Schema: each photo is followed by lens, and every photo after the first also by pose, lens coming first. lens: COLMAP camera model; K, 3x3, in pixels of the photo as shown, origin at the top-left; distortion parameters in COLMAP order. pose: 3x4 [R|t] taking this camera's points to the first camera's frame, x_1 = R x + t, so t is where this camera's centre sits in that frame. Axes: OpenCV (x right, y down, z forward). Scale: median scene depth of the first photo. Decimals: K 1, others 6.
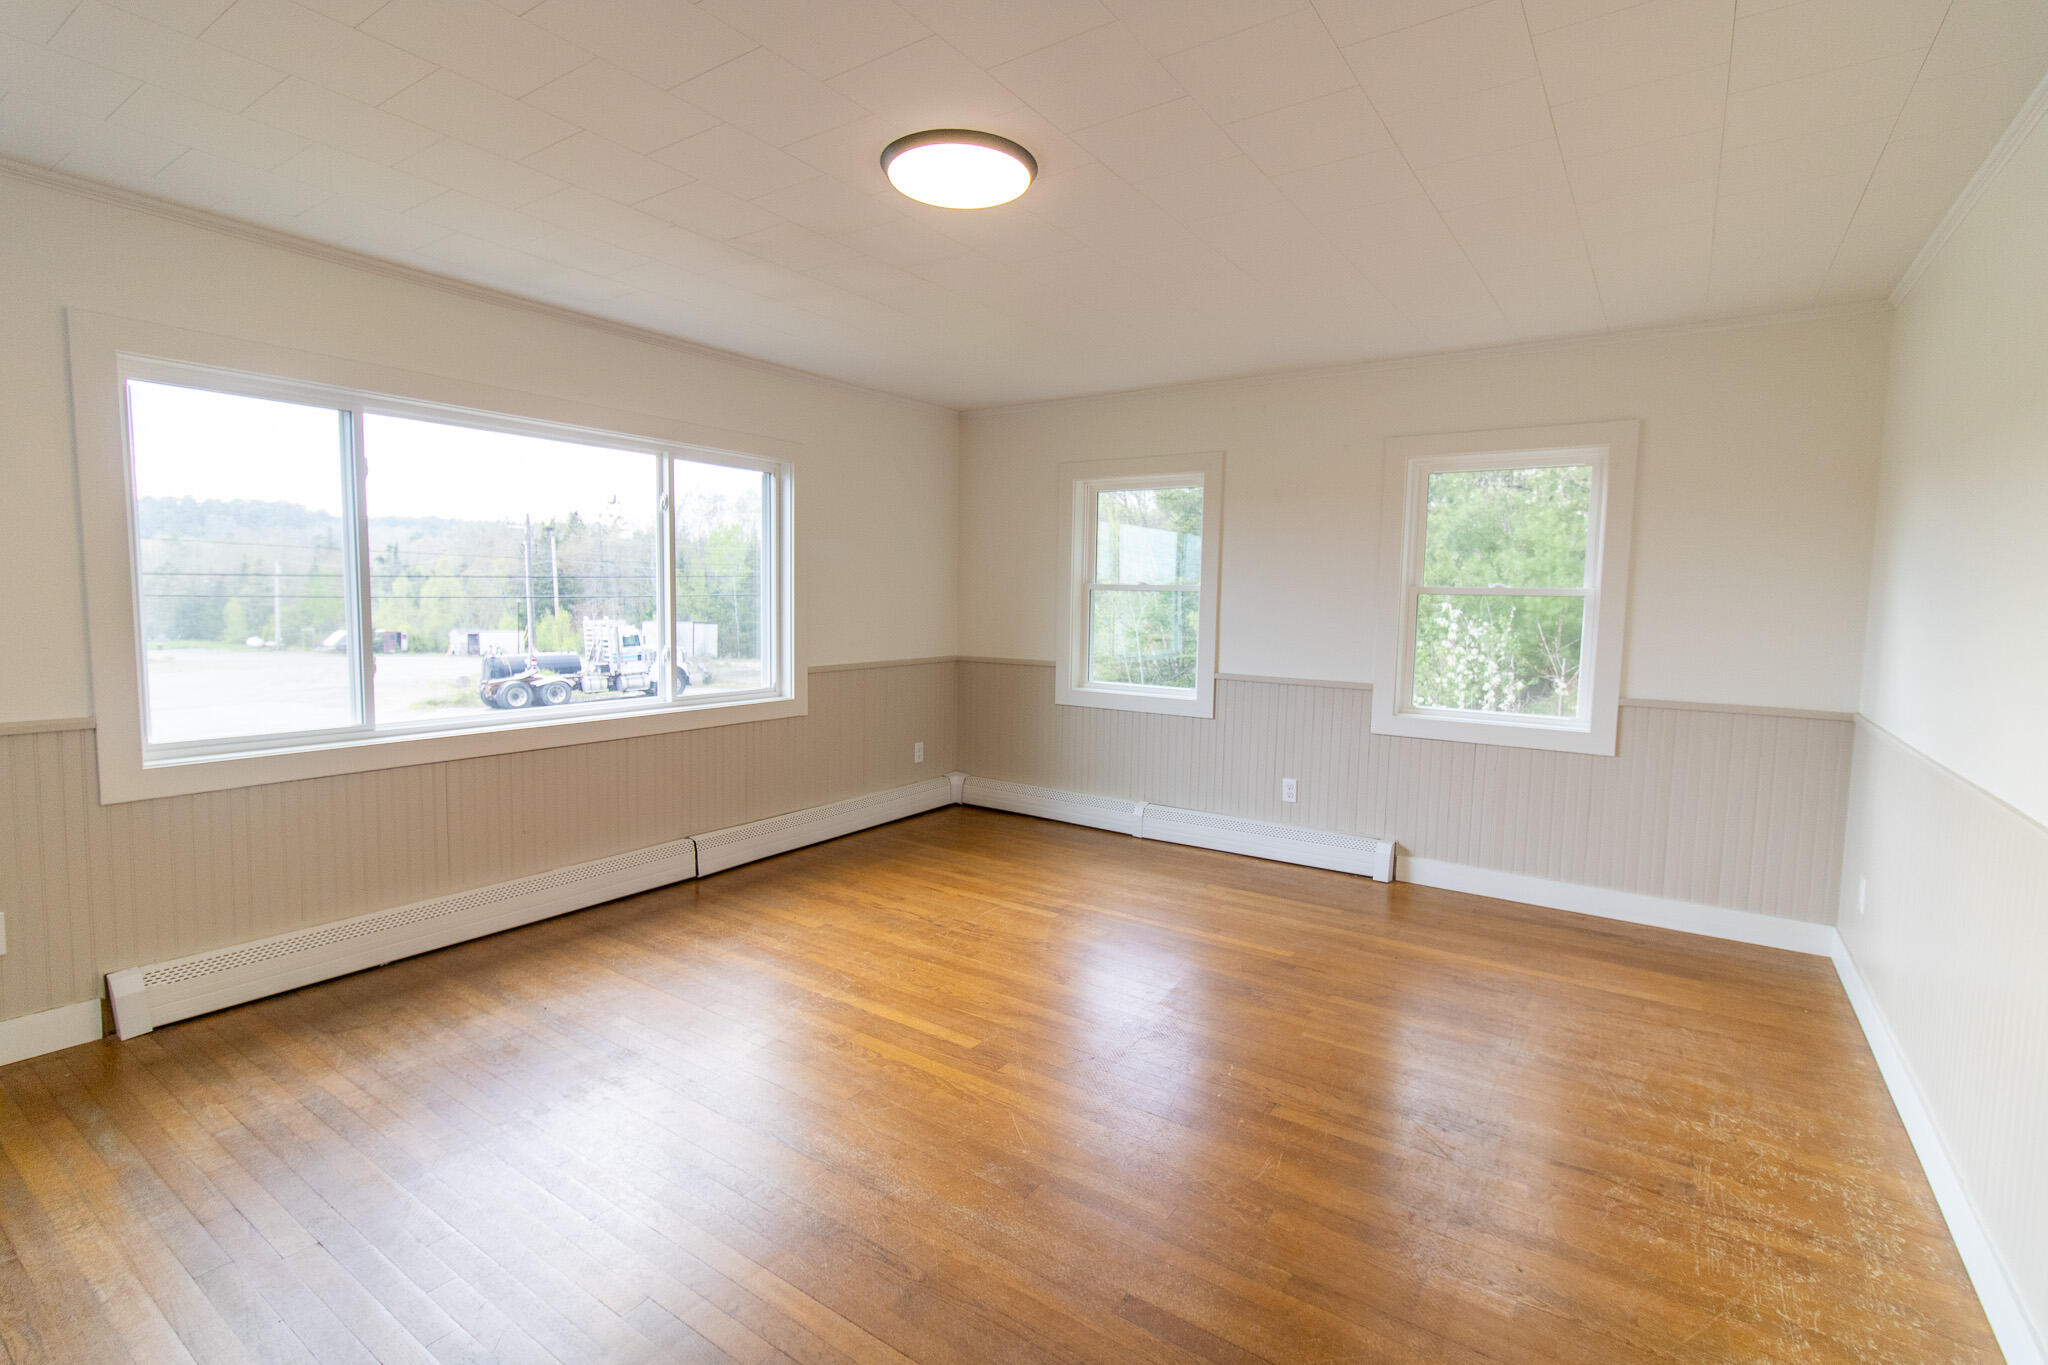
lens RADIAL K [[943.0, 0, 1017.7], [0, 943.0, 665.9], [0, 0, 1]] dist [0.001845, -0.000270]
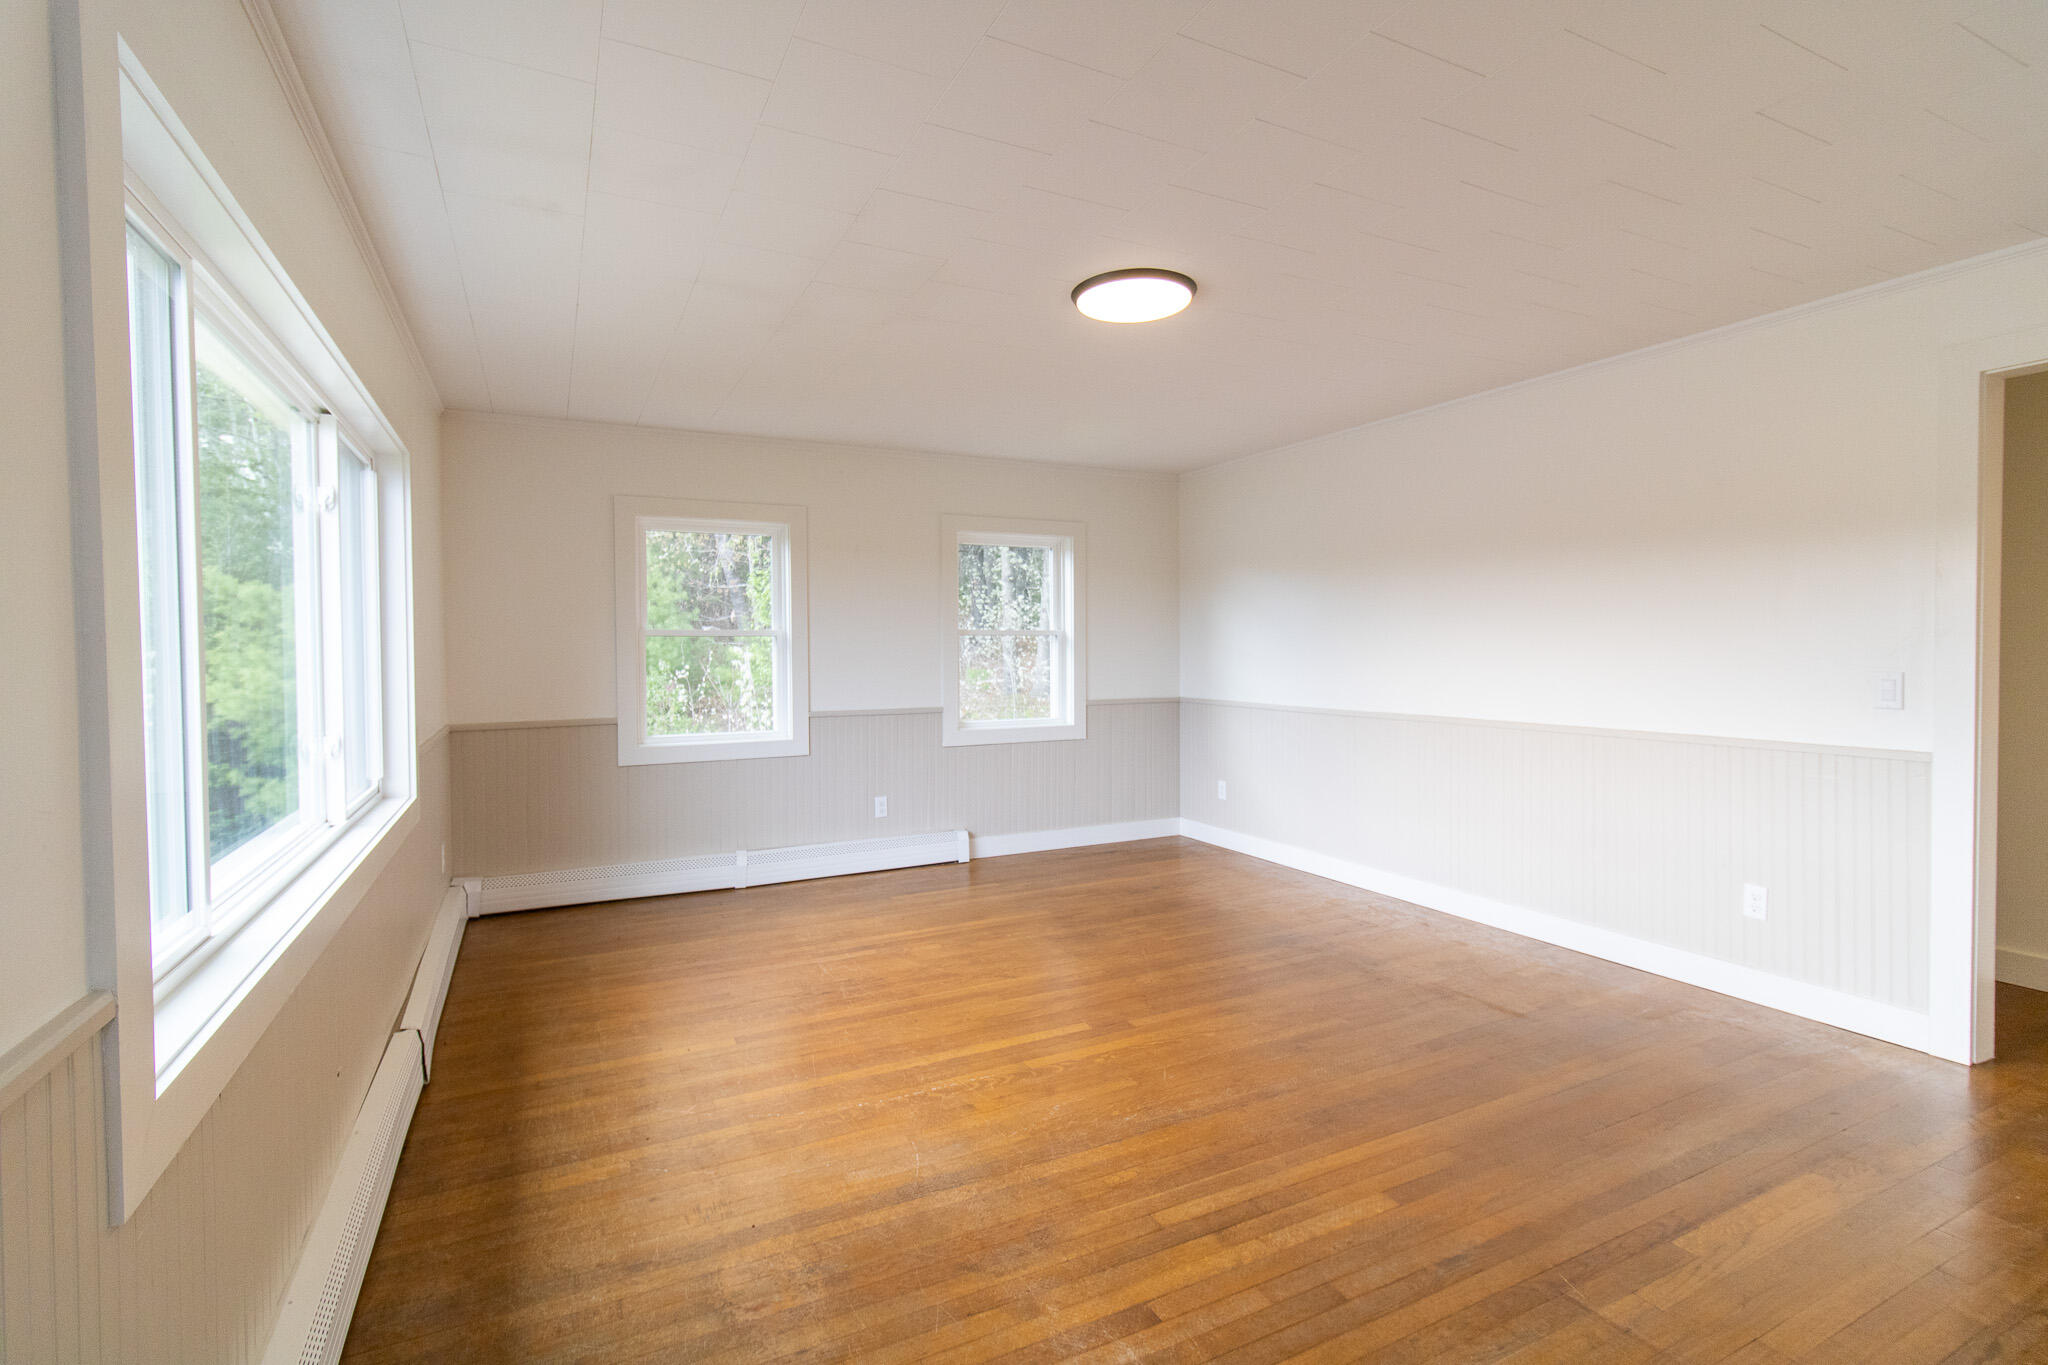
lens RADIAL K [[943.0, 0, 1017.7], [0, 943.0, 665.9], [0, 0, 1]] dist [0.001845, -0.000270]
pose [[0.484007, -0.038194, 0.874230, -0.715513], [0.083955, 0.996465, -0.002947, -0.025163], [-0.871027, 0.074822, 0.485503, 0.323478]]
